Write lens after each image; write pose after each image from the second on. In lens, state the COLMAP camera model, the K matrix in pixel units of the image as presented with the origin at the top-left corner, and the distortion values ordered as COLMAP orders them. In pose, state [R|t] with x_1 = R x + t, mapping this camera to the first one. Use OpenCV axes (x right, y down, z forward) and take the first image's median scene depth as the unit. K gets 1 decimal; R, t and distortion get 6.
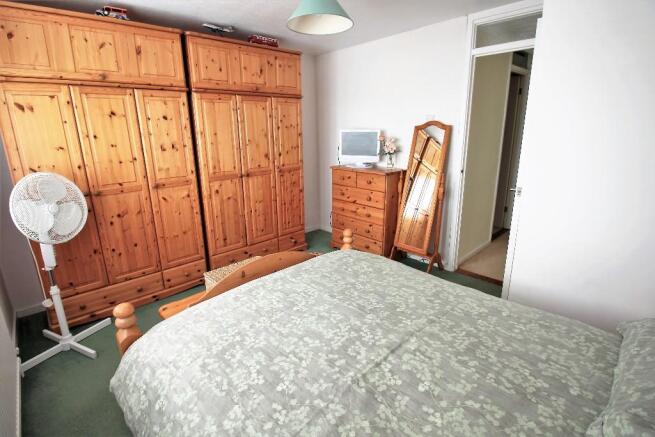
lens RADIAL K [[320.1, 0, 327.8], [0, 320.1, 214.2], [0, 0, 1]] dist [-0.002563, -0.010753]
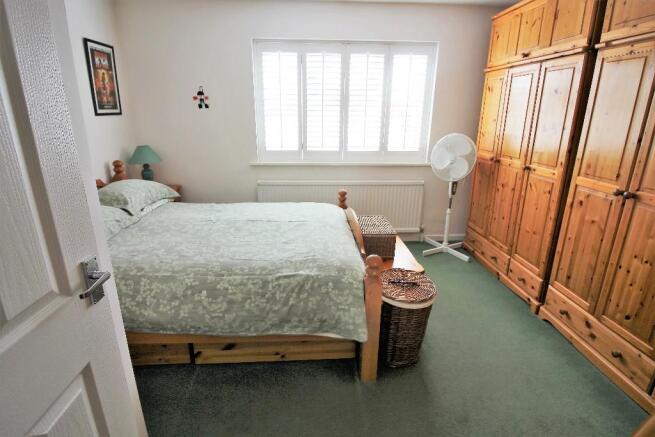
lens RADIAL K [[347.9, 0, 326.3], [0, 347.9, 216.2], [0, 0, 1]] dist [-0.001163, 0.000160]
pose [[-0.664083, 0.231777, -0.710826, 0.541941], [-0.186181, 0.869521, 0.457461, -0.294469], [0.724107, 0.436135, -0.534281, 1.089043]]
